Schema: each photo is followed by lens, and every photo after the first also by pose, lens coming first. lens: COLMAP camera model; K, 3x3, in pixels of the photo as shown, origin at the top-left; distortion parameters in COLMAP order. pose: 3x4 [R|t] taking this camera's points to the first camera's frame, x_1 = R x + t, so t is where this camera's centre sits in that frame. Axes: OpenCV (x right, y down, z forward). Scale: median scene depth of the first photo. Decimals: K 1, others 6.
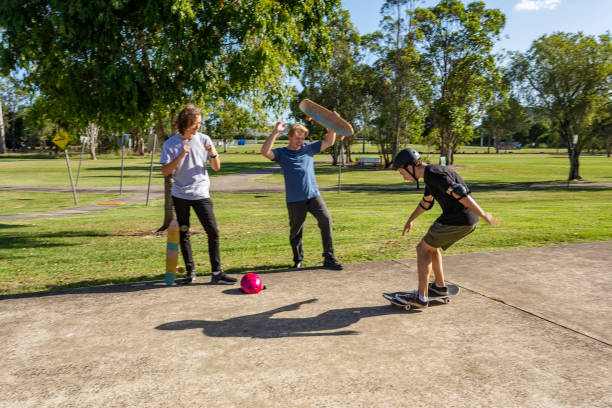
lens RADIAL K [[540.9, 0, 306.0], [0, 540.9, 204.0], [0, 0, 1]] dist [0.002404, 0.002118]
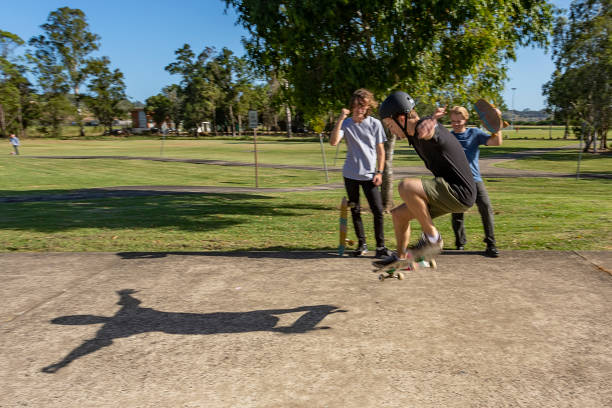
lens RADIAL K [[504.2, 0, 369.7], [0, 504.2, 246.8], [0, 0, 1]] dist [-0.004697, -0.003771]
pose [[0.934318, 0.080982, -0.347118, 0.116839], [-0.039392, 0.991343, 0.125250, -0.000945], [0.354256, -0.103350, 0.929420, 0.037566]]
